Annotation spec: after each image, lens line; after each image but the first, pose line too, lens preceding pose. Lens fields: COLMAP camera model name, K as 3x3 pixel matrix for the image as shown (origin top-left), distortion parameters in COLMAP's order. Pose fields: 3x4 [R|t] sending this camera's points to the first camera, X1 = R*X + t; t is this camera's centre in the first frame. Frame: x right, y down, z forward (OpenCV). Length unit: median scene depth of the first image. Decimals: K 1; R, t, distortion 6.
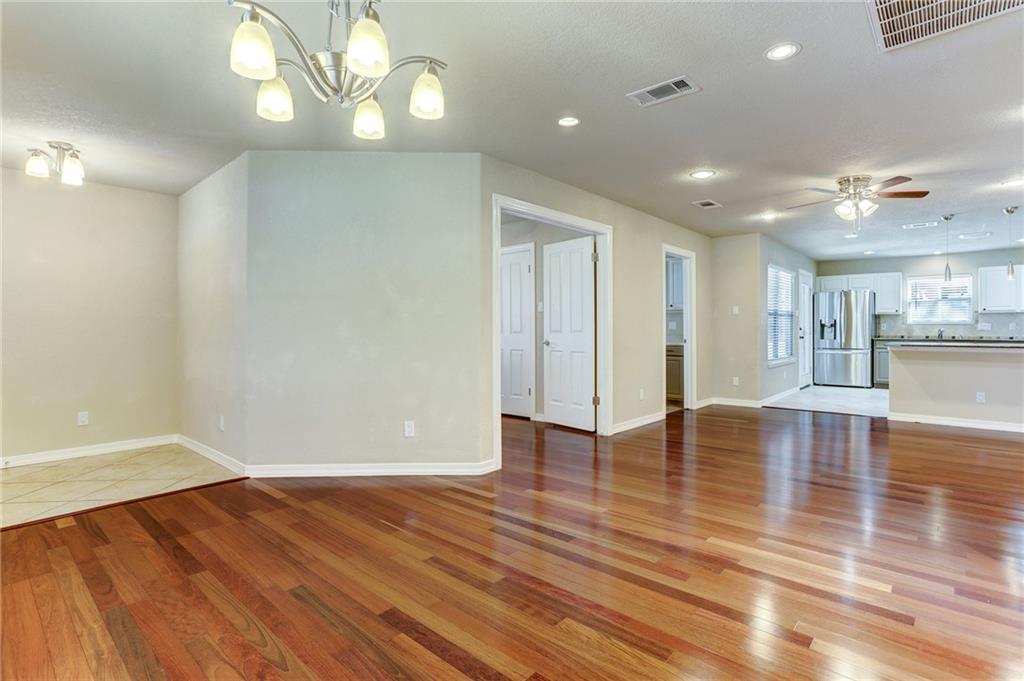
lens RADIAL K [[500.9, 0, 511.2], [0, 500.9, 336.0], [0, 0, 1]] dist [-0.005659, 0.001498]
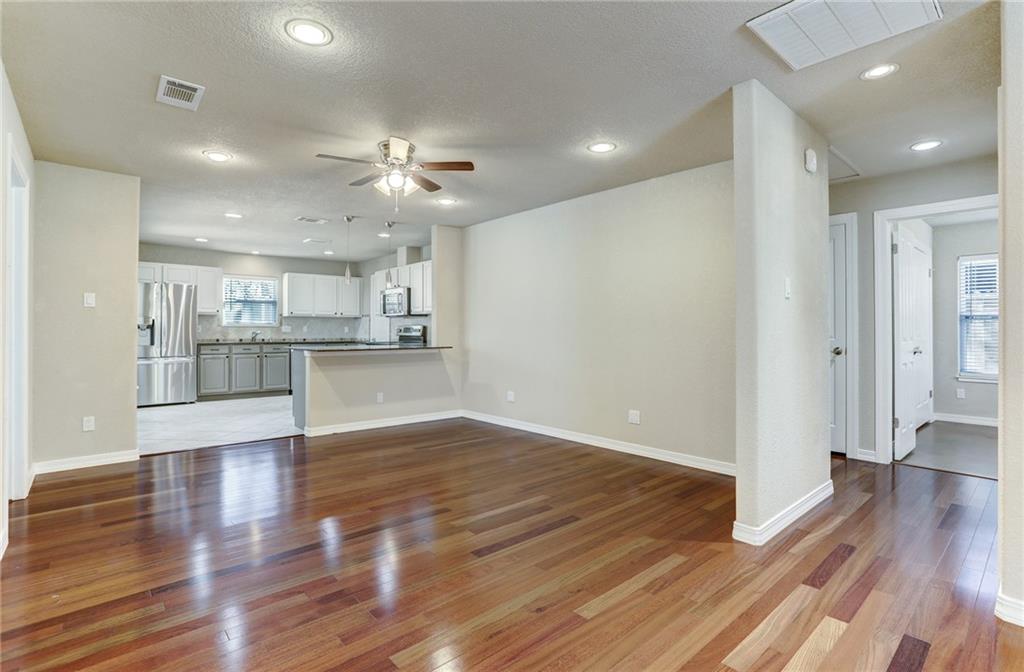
lens RADIAL K [[500.9, 0, 510.0], [0, 500.9, 332.1], [0, 0, 1]] dist [-0.005659, 0.001498]
pose [[0.103725, -0.001656, 0.994605, -0.057314], [0.010875, 0.999941, 0.000530, -0.008008], [-0.994547, 0.010762, 0.103737, 0.405054]]
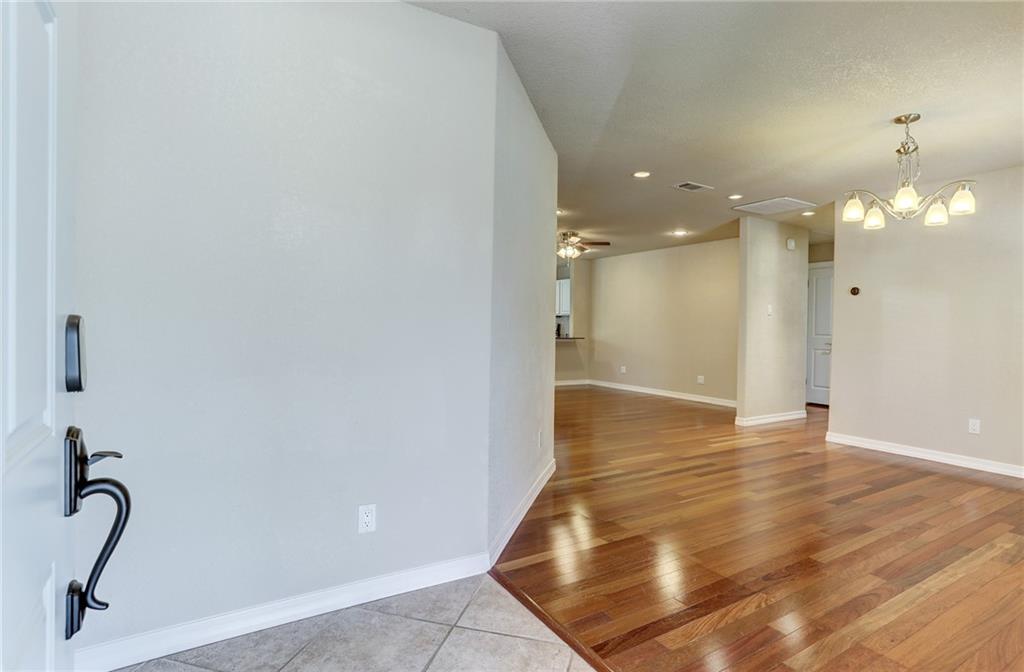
lens RADIAL K [[500.9, 0, 505.4], [0, 500.9, 339.0], [0, 0, 1]] dist [-0.005659, 0.001498]
pose [[0.299635, -0.027042, 0.953670, -0.561714], [0.005295, 0.999630, 0.026682, -0.017173], [-0.954039, -0.002945, 0.299668, 0.394479]]
